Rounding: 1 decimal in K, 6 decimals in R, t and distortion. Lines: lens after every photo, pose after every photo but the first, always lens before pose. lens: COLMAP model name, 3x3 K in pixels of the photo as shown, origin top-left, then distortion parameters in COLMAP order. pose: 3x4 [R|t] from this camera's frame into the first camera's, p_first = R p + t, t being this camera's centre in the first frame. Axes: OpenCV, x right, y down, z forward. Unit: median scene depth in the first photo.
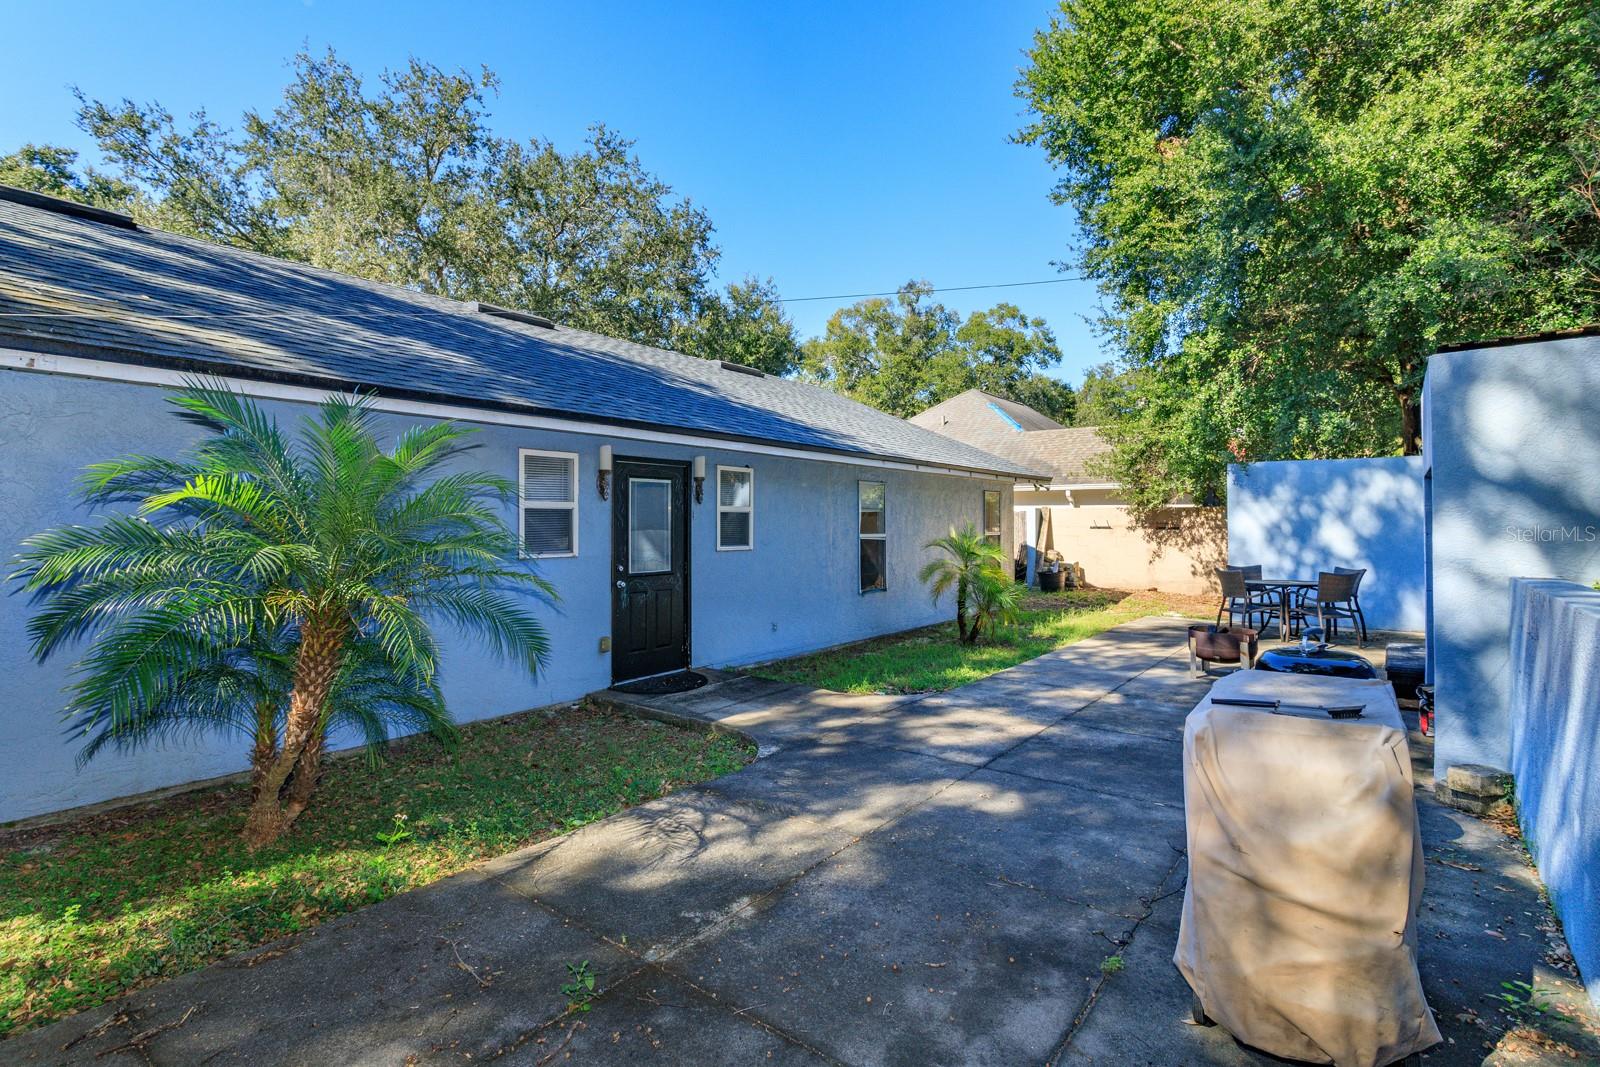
lens RADIAL K [[780.8, 0, 801.7], [0, 780.8, 490.1], [0, 0, 1]] dist [-0.052789, 0.033252]
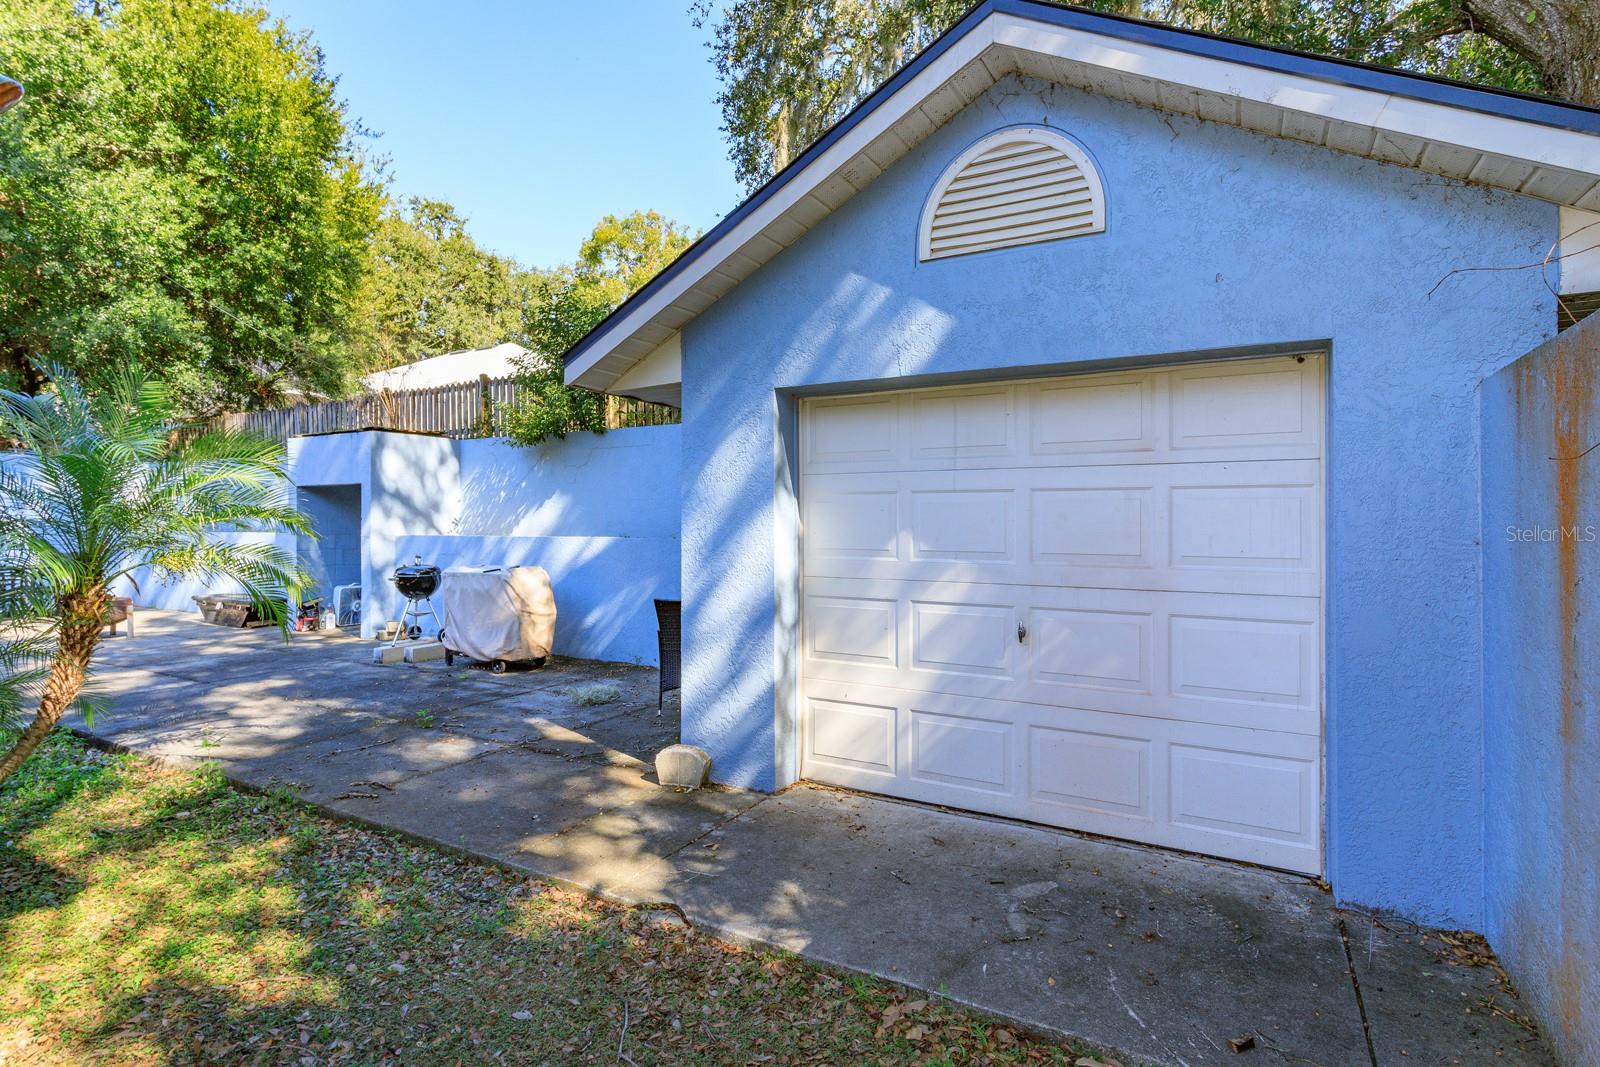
lens RADIAL K [[780.8, 0, 801.7], [0, 780.8, 490.1], [0, 0, 1]] dist [-0.052789, 0.033252]
pose [[-0.176696, 0.045446, 0.983216, -1.529065], [-0.048951, 0.997292, -0.054893, 0.044151], [-0.983047, -0.057829, -0.173993, 0.212699]]
